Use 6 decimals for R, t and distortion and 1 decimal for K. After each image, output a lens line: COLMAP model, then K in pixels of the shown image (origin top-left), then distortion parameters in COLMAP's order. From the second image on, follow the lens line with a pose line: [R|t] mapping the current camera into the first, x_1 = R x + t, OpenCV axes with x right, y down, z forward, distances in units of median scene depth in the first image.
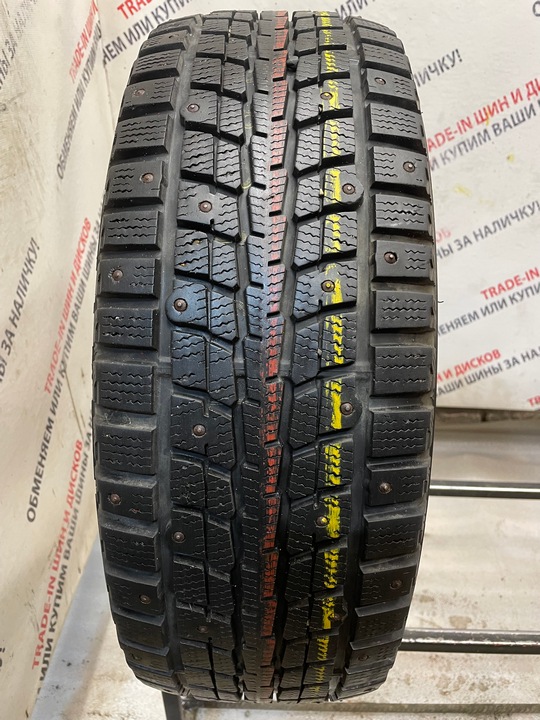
lens RADIAL K [[546.6, 0, 272.7], [0, 546.6, 360.6], [0, 0, 1]] dist [0.072239, -0.119624]
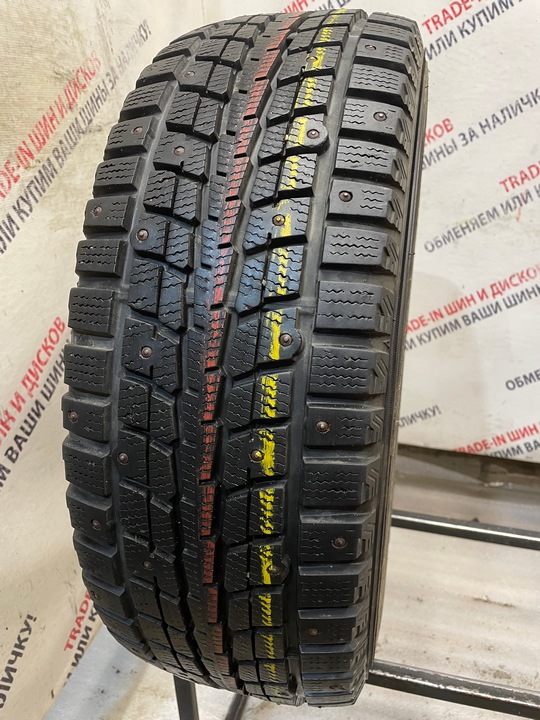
lens RADIAL K [[546.6, 0, 272.7], [0, 546.6, 360.6], [0, 0, 1]] dist [0.072239, -0.119624]
pose [[0.972729, 0.067631, -0.221867, 0.323735], [-0.092224, 0.990457, -0.102419, 0.221439], [0.212823, 0.120087, 0.969683, 0.035516]]
